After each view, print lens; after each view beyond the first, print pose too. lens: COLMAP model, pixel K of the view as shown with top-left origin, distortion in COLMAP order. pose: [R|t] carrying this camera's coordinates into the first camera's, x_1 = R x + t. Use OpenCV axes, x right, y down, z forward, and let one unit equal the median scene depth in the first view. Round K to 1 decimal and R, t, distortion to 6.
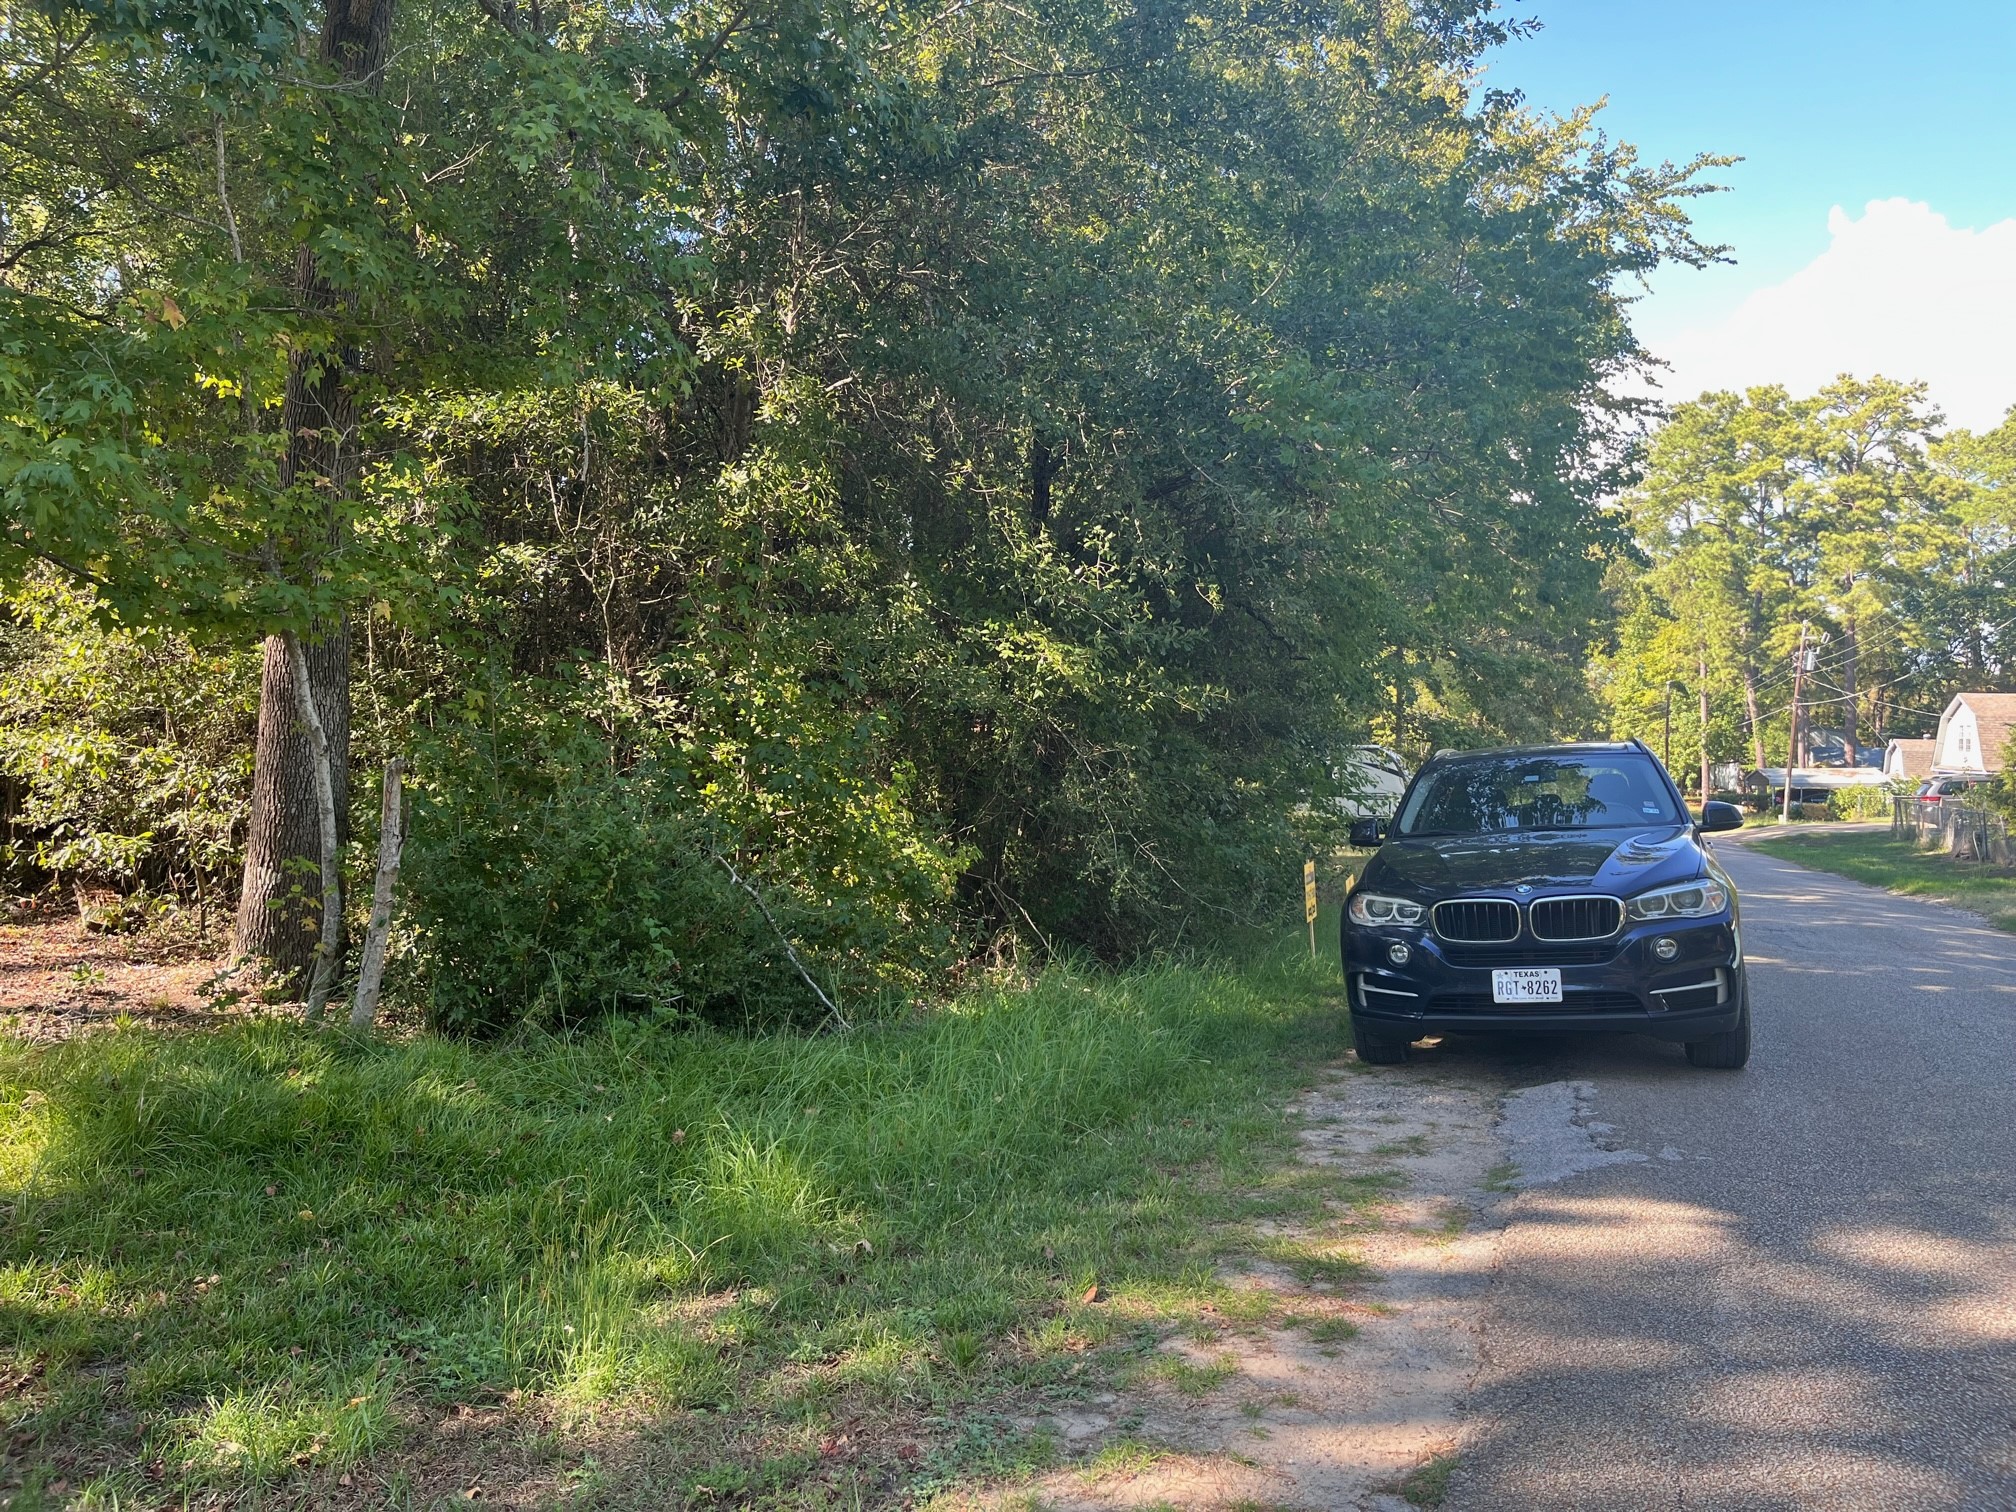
lens RADIAL K [[1529.7, 0, 1041.6], [0, 1529.7, 743.4], [0, 0, 1]] dist [0.050363, -0.085581]
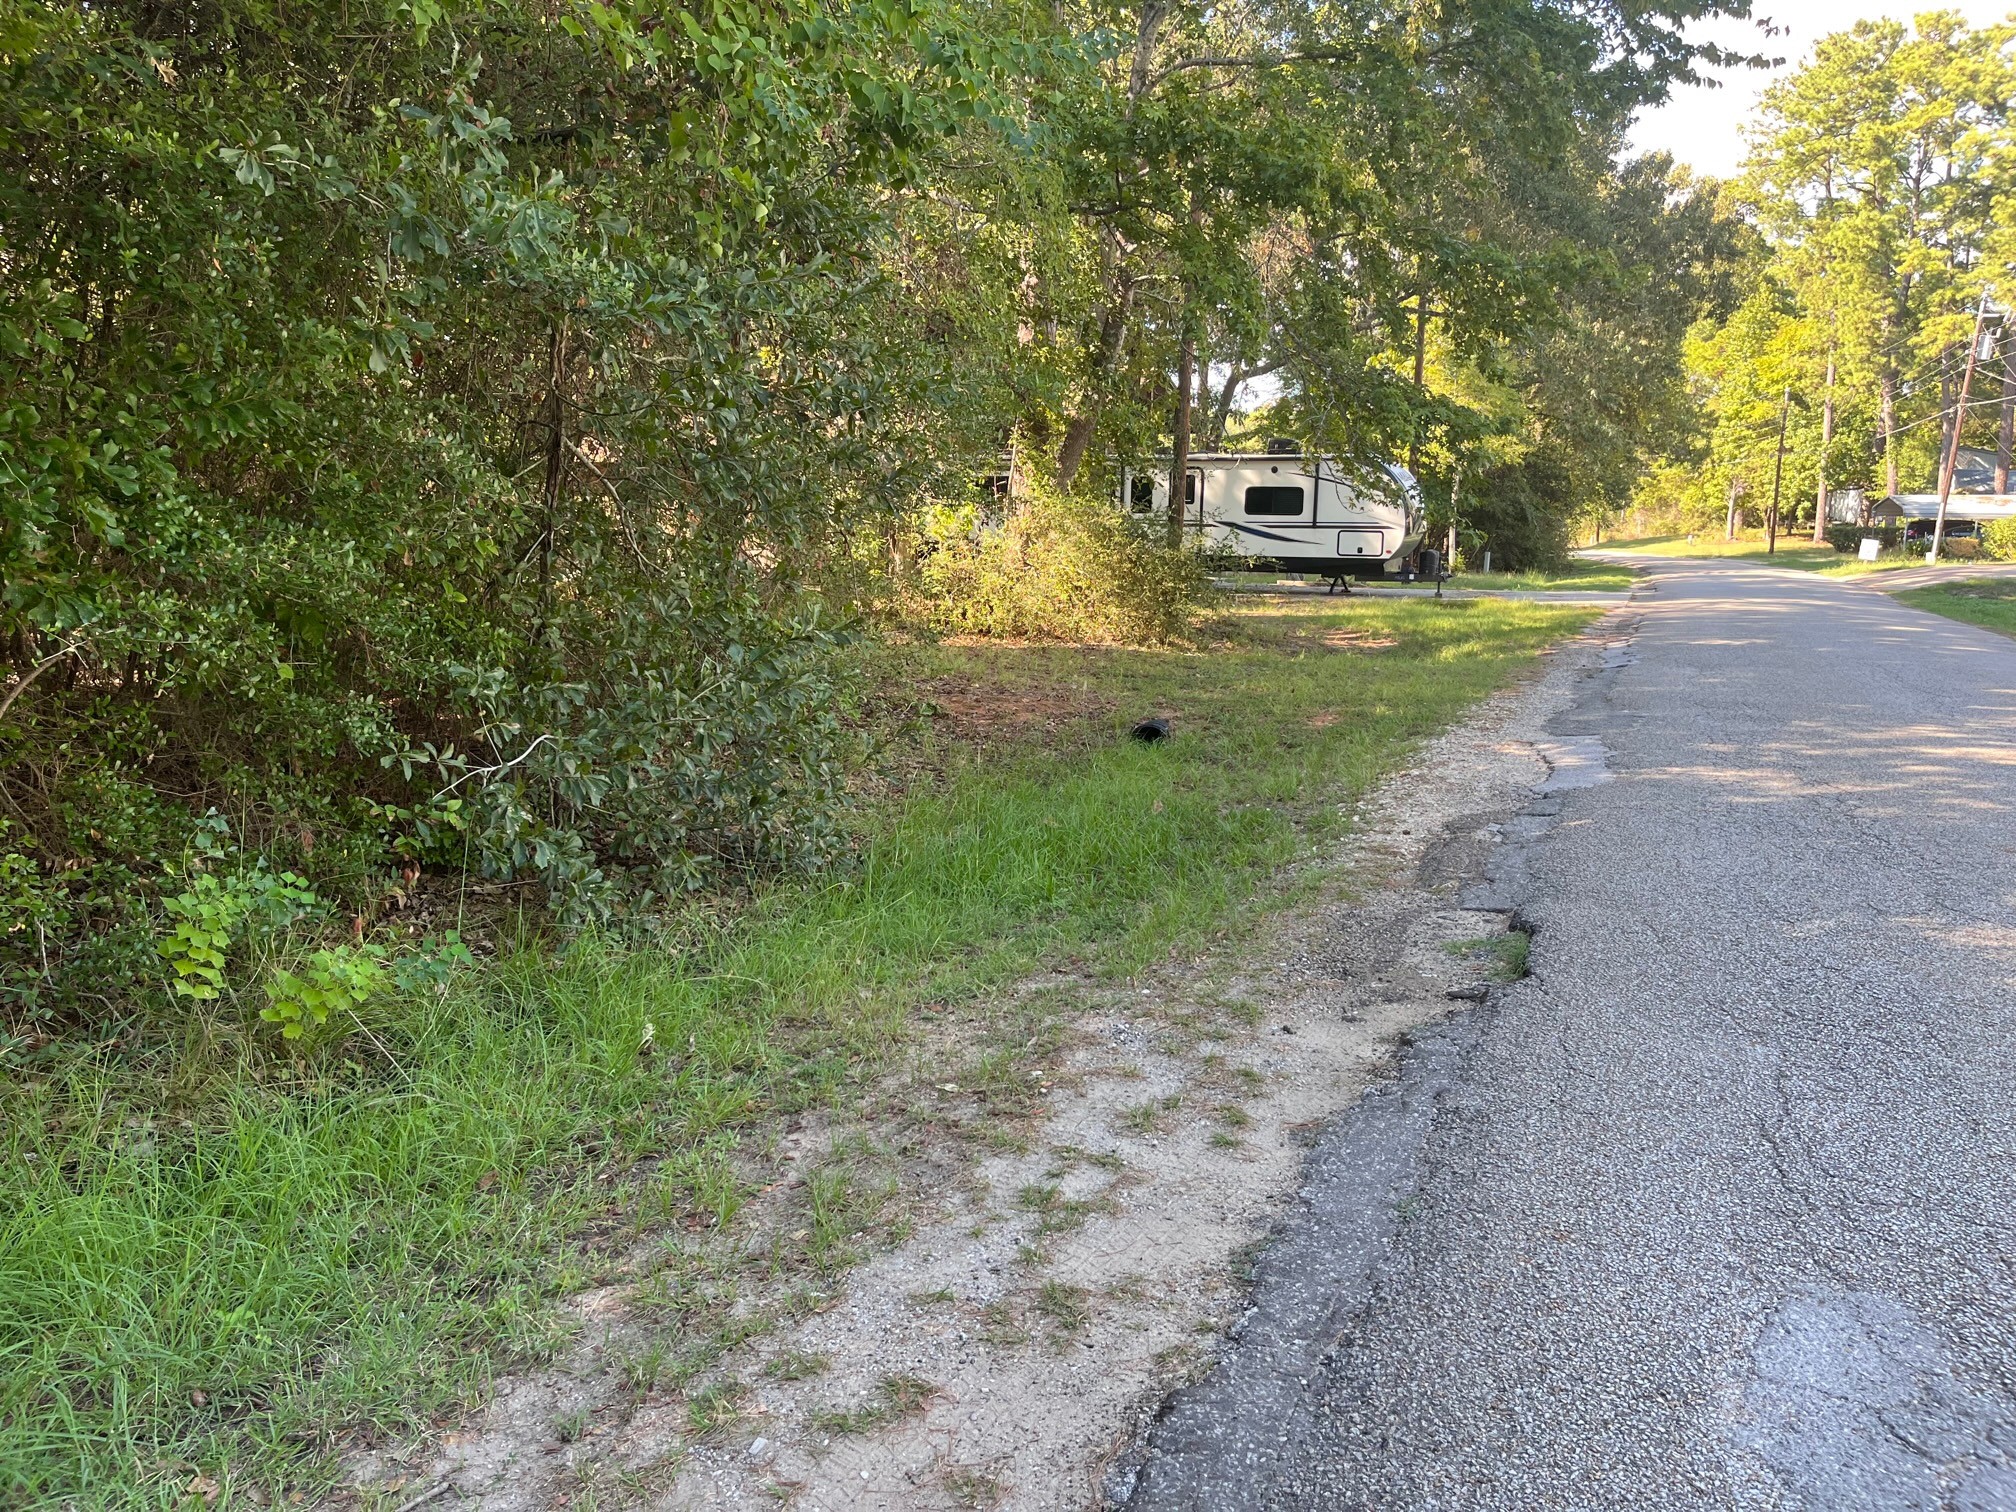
lens RADIAL K [[1529.7, 0, 1014.7], [0, 1529.7, 771.5], [0, 0, 1]] dist [0.050363, -0.085581]
pose [[0.998068, 0.006920, -0.061739, 0.044937], [0.004758, 0.982343, 0.187029, 0.004656], [0.061943, -0.186961, 0.980412, 0.122188]]
